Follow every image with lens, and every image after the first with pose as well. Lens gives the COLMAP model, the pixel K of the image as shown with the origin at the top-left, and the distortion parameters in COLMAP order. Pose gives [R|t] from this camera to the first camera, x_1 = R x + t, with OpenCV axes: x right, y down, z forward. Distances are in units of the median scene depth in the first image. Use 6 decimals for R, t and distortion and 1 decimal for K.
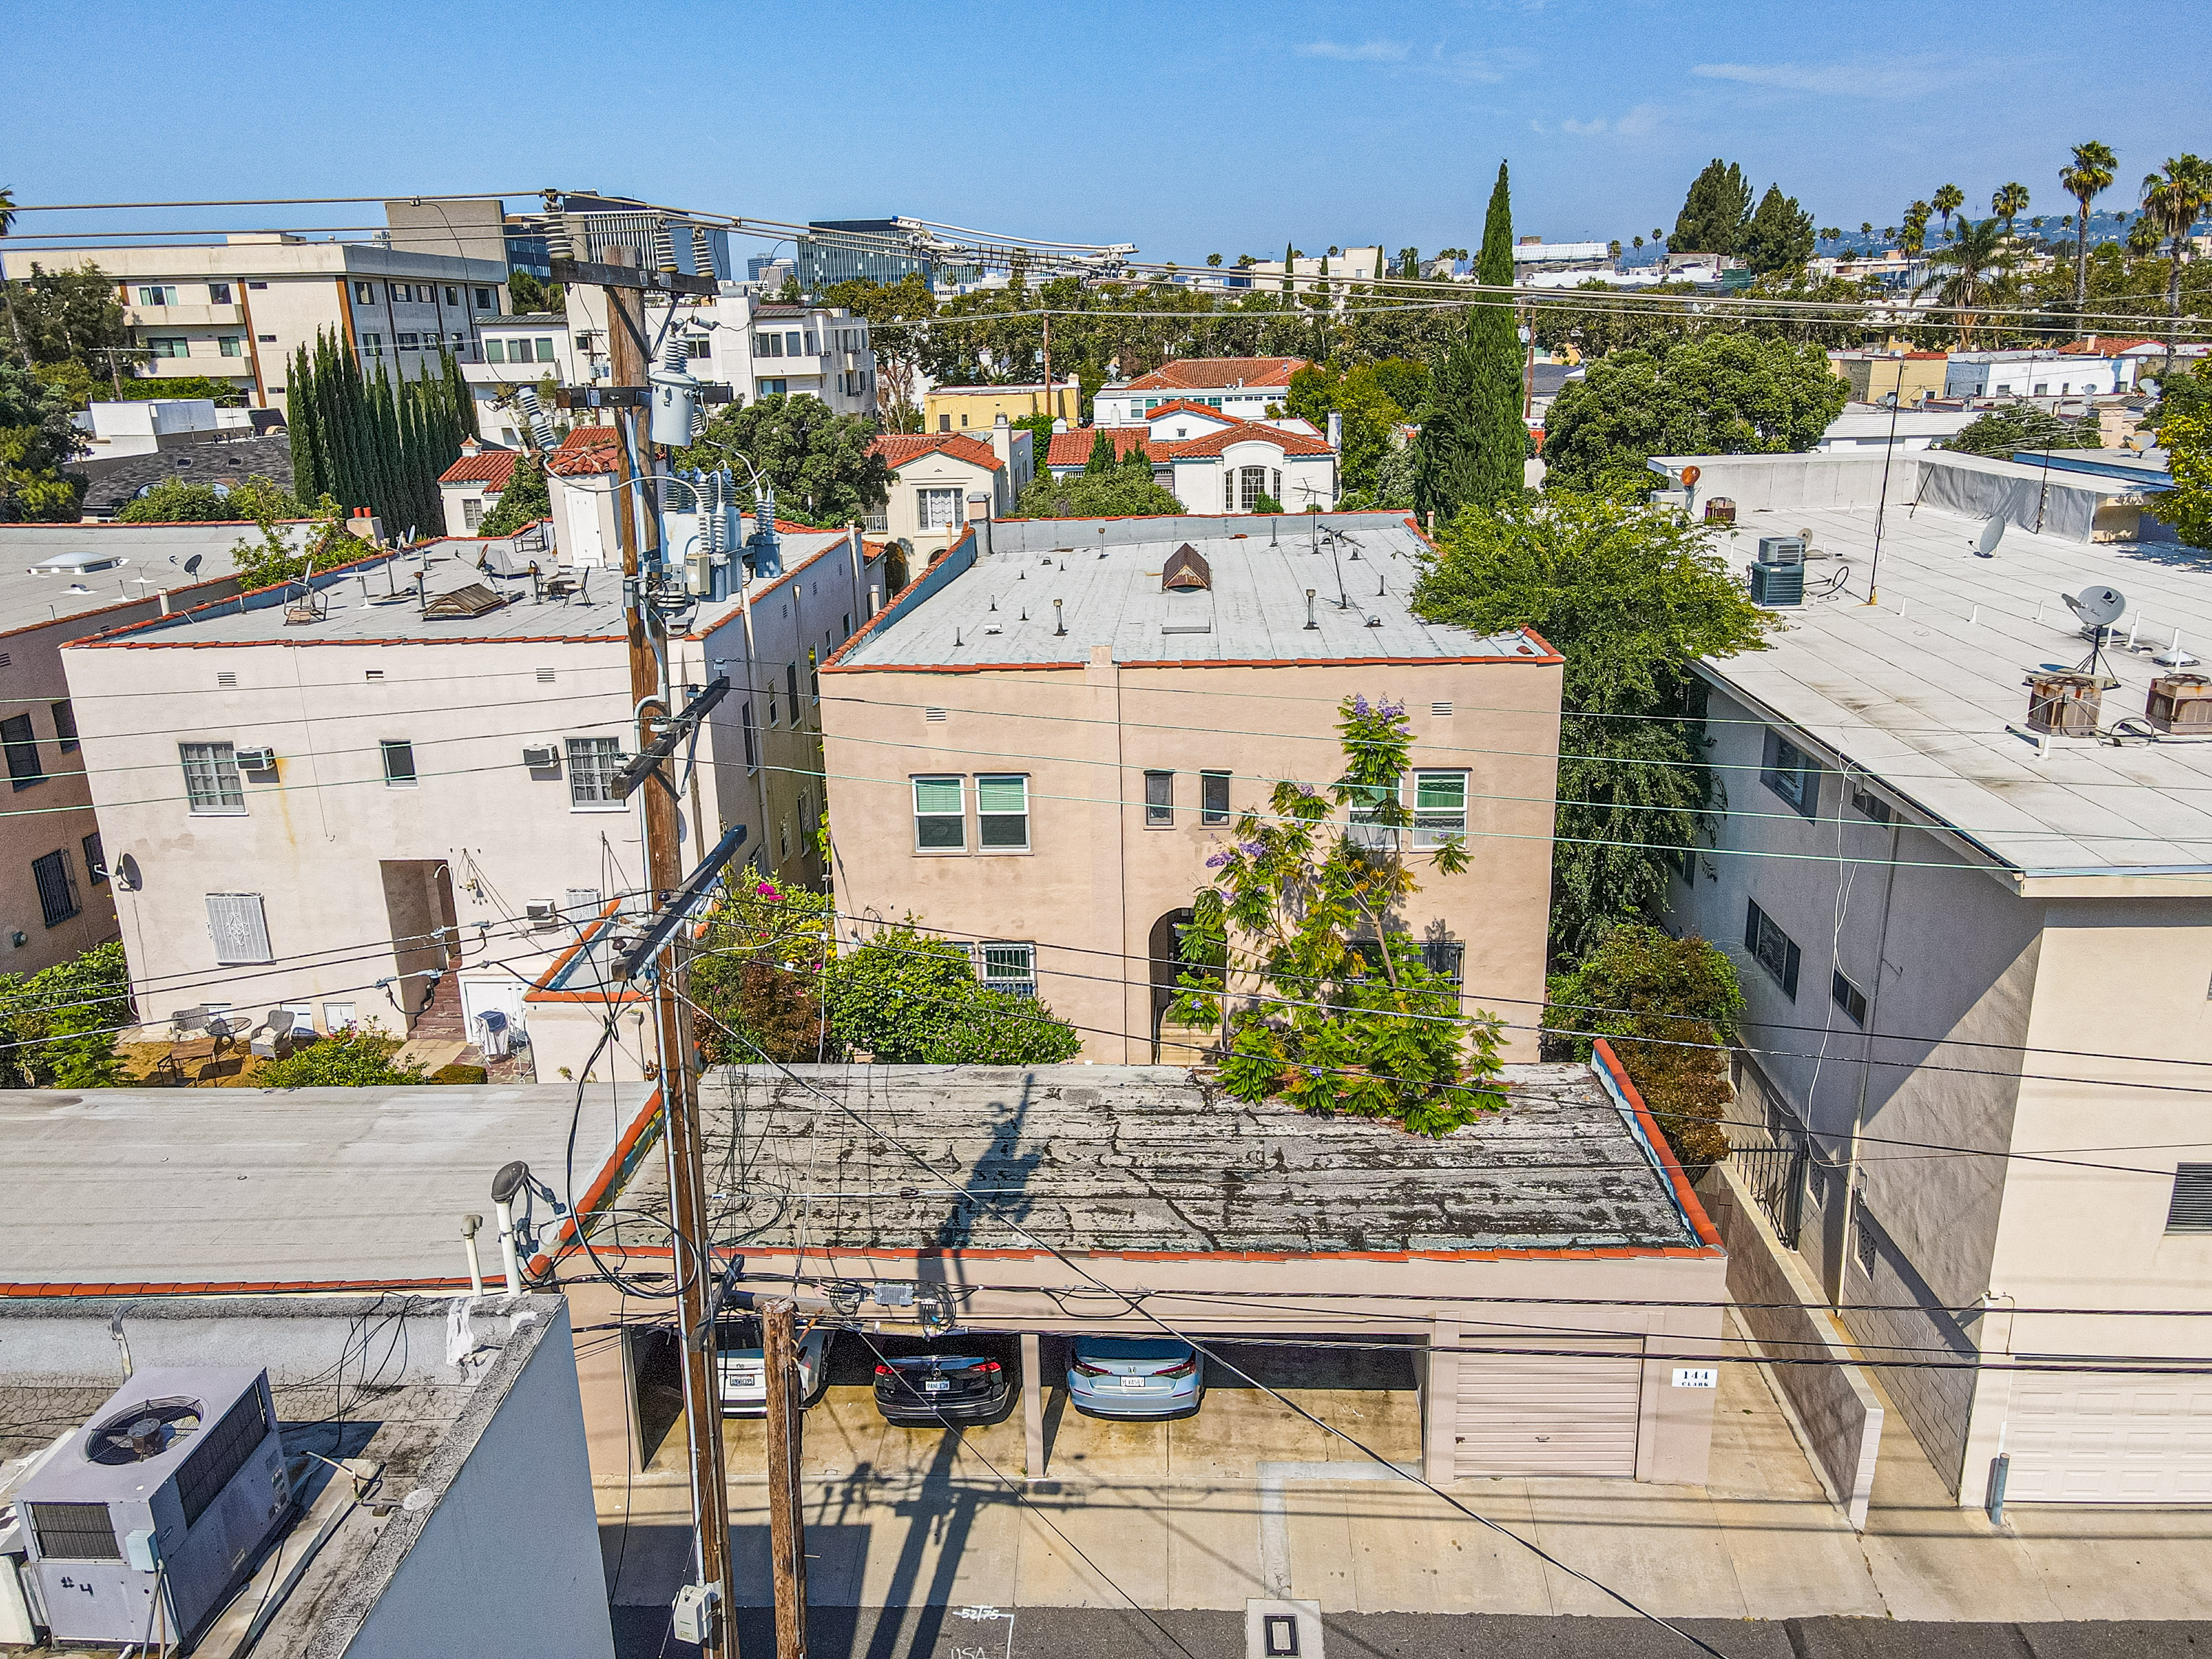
lens RADIAL K [[1619.1, 0, 1098.5], [0, 1619.1, 809.4], [0, 0, 1]] dist [0.005804, 0.013321]
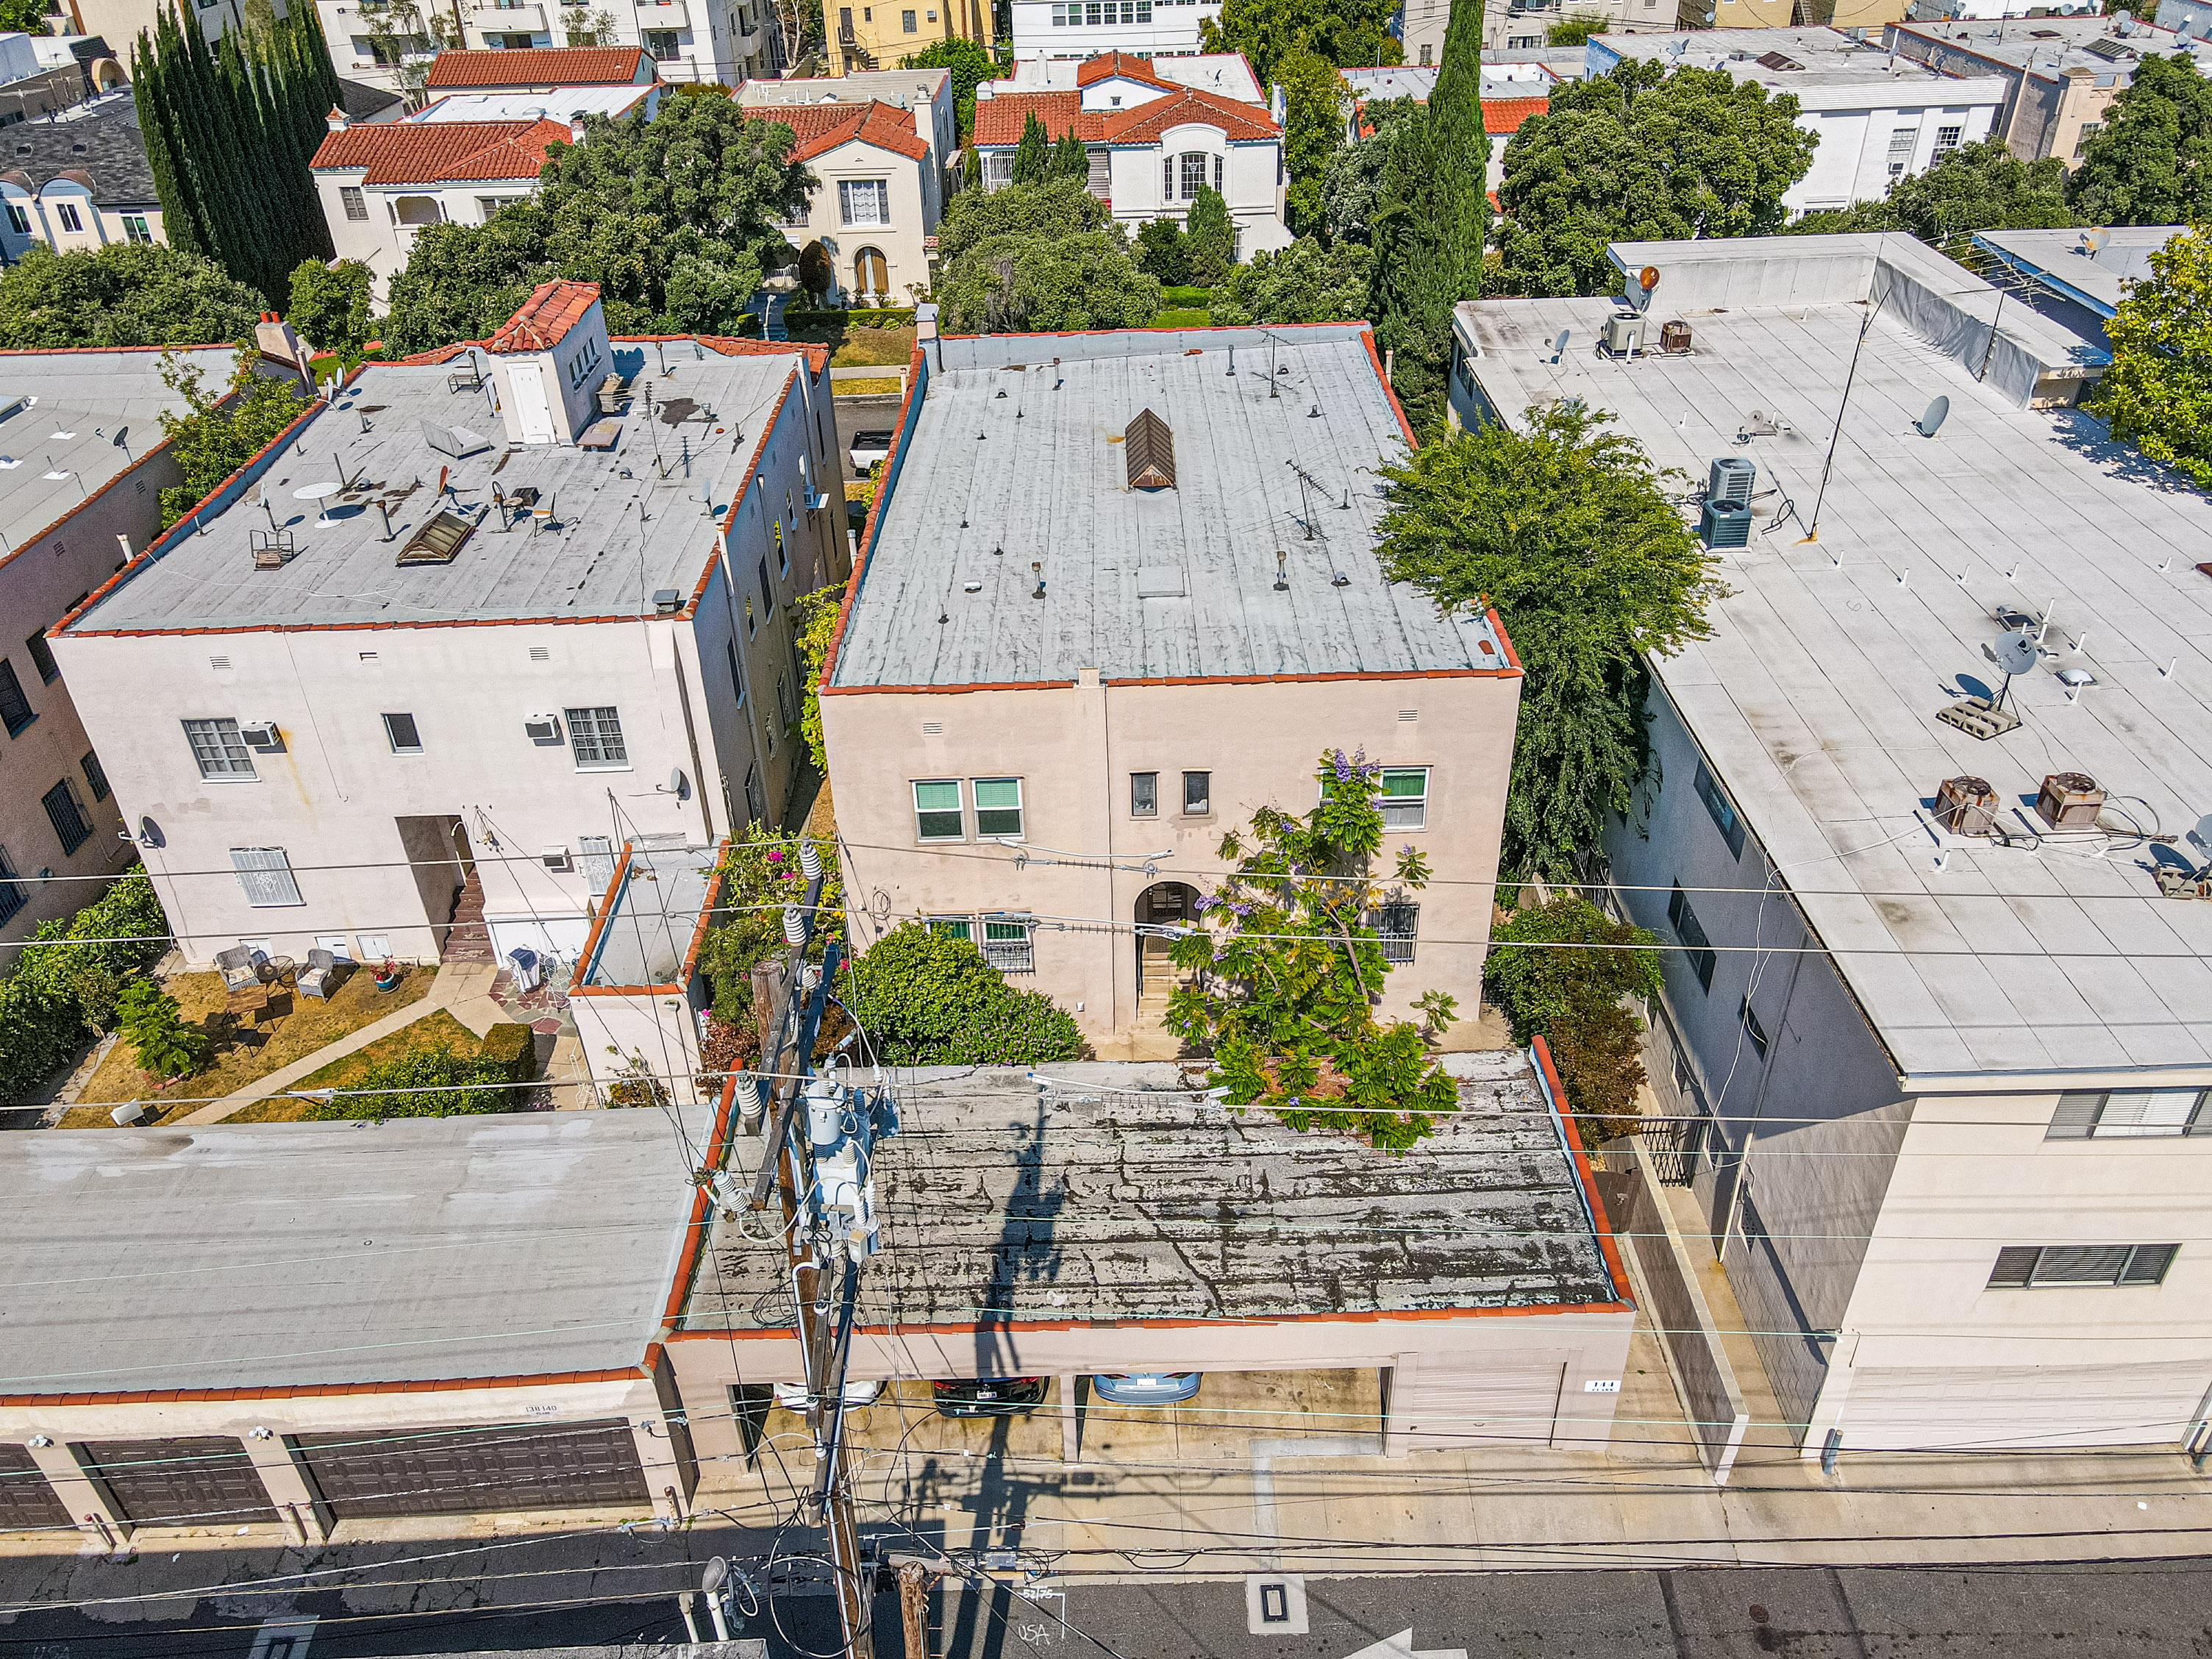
lens RADIAL K [[1619.1, 0, 1098.5], [0, 1619.1, 809.4], [0, 0, 1]] dist [0.005804, 0.013321]
pose [[0.998424, -0.034139, 0.044536, -0.048971], [0.020168, 0.958927, 0.282934, -0.361636], [-0.052366, -0.281590, 0.958105, -0.038324]]
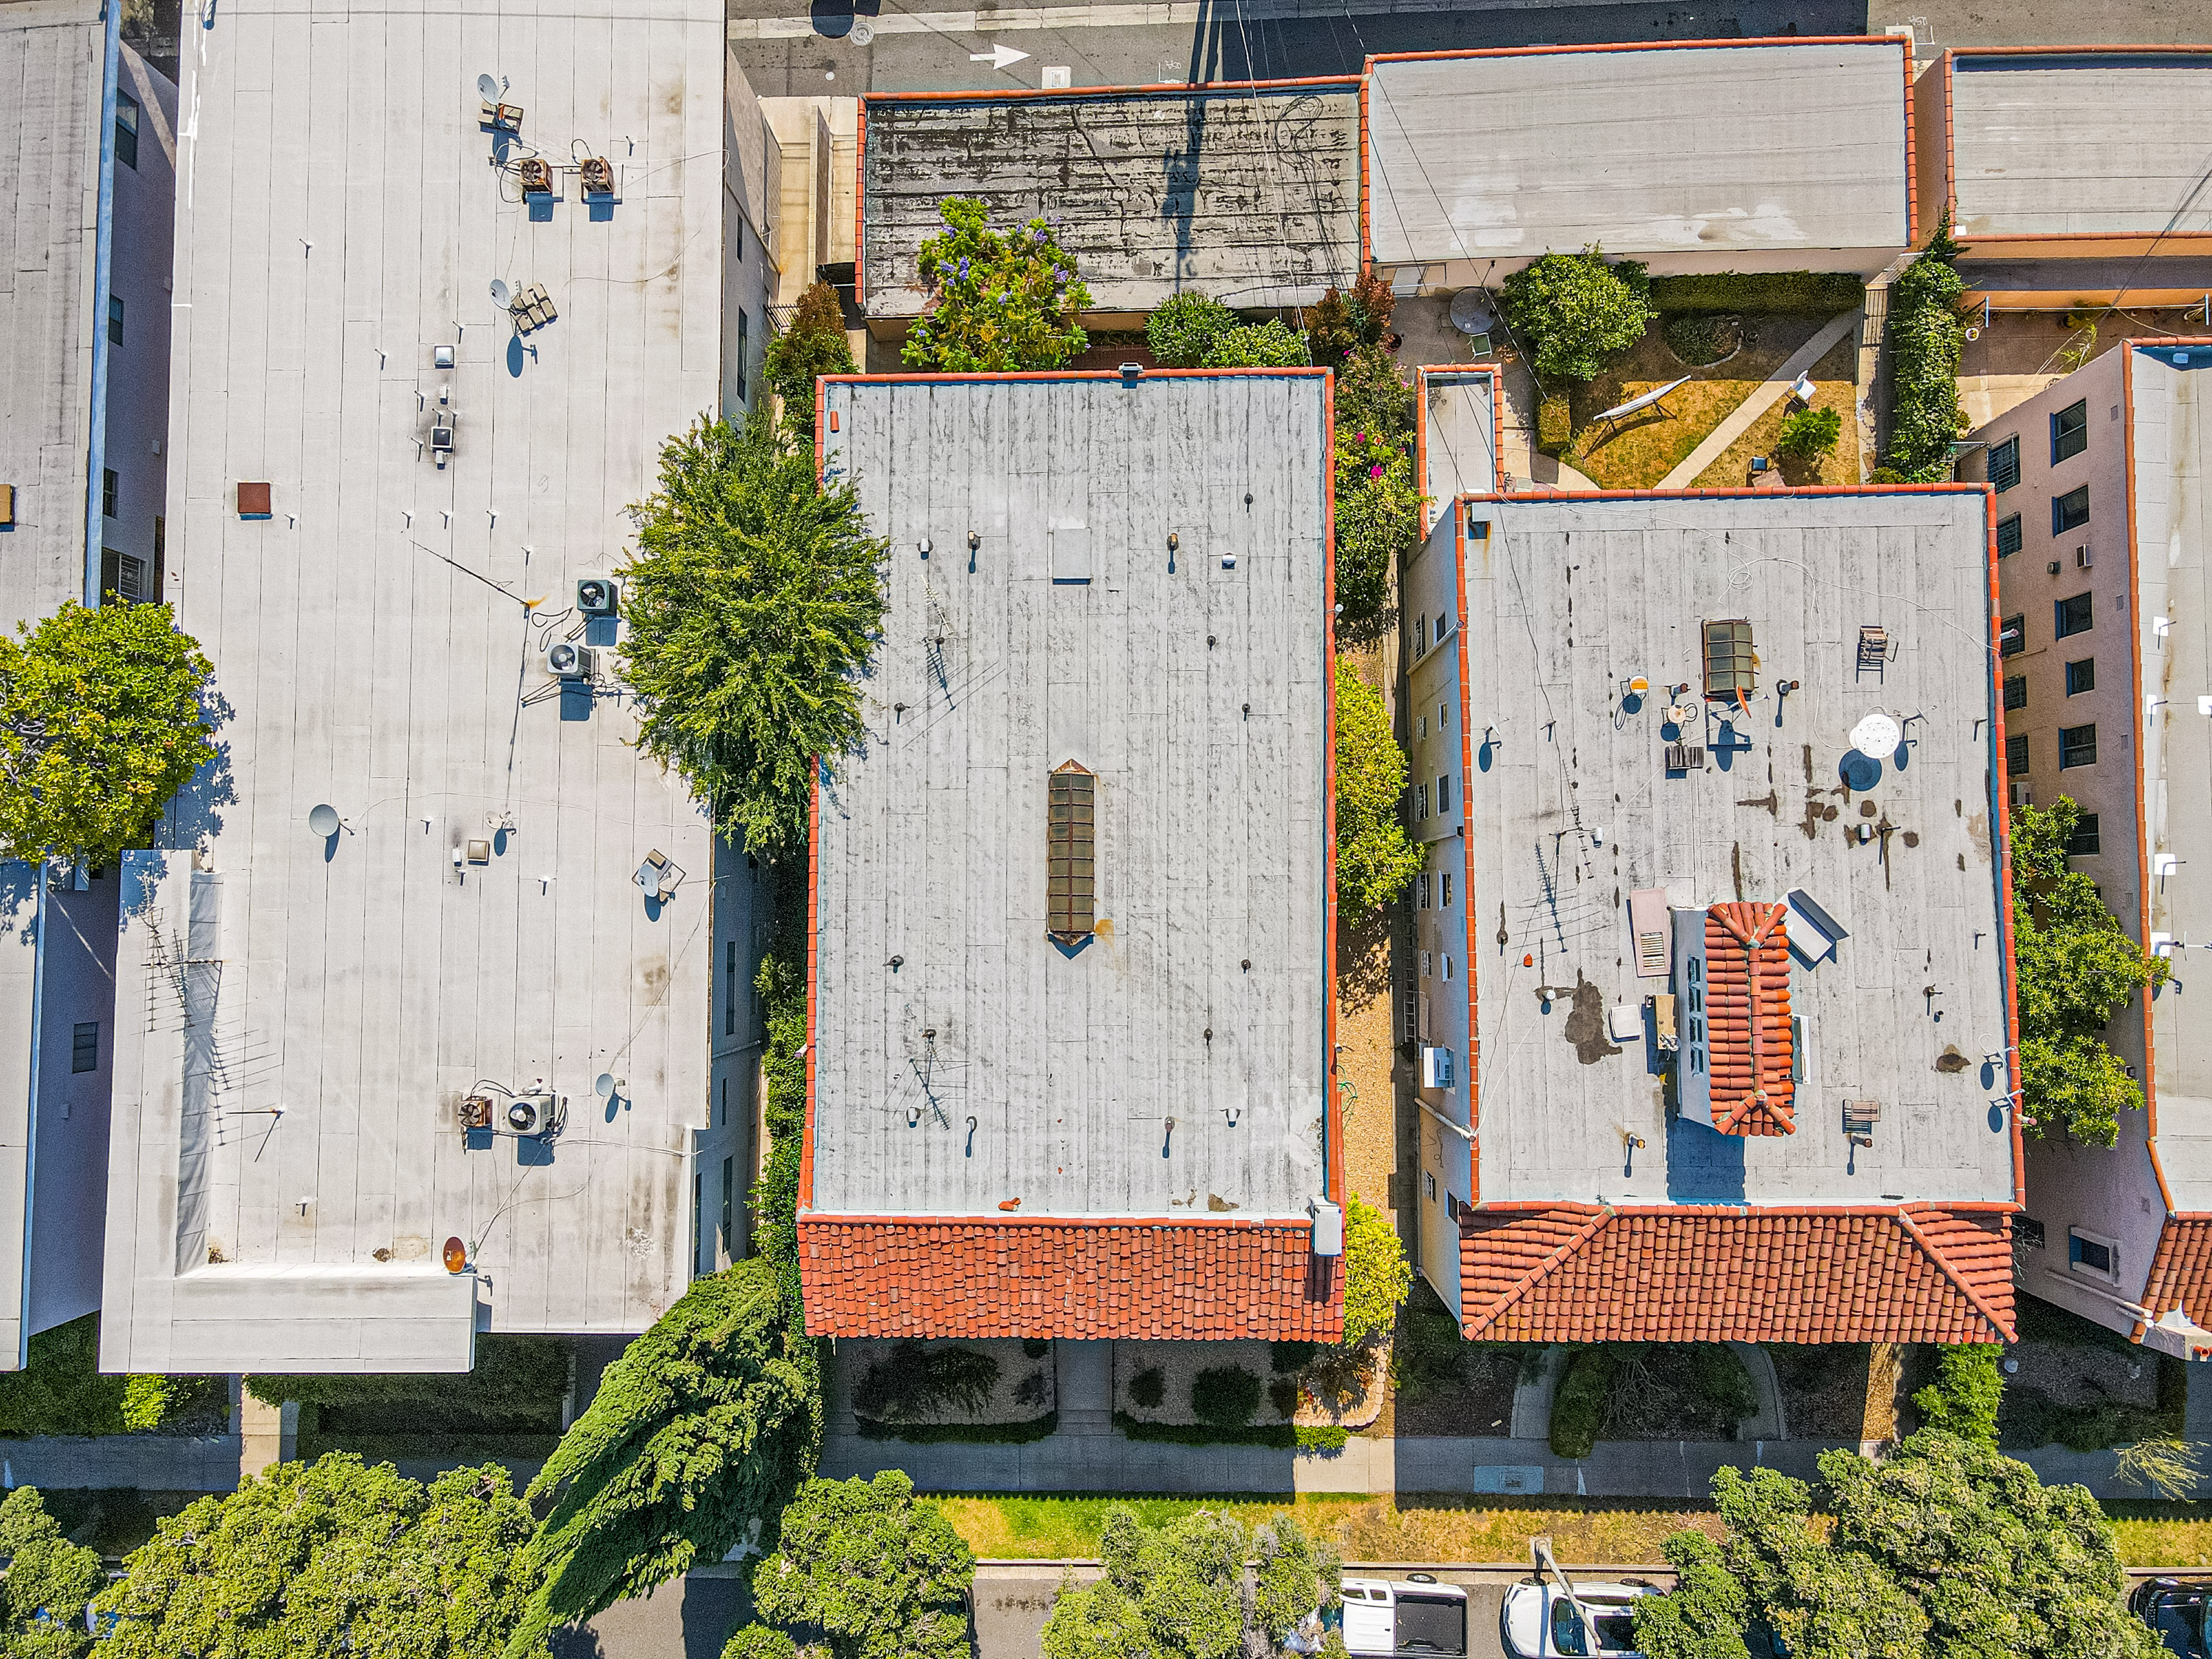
lens RADIAL K [[1606.1, 0, 1081.3], [0, 1606.1, 829.7], [0, 0, 1]] dist [0.019407, 0.001445]
pose [[-0.995964, 0.052844, 0.072554, -0.042239], [0.057993, -0.238112, 0.969505, -1.842120], [0.068509, 0.969799, 0.234087, 1.236348]]
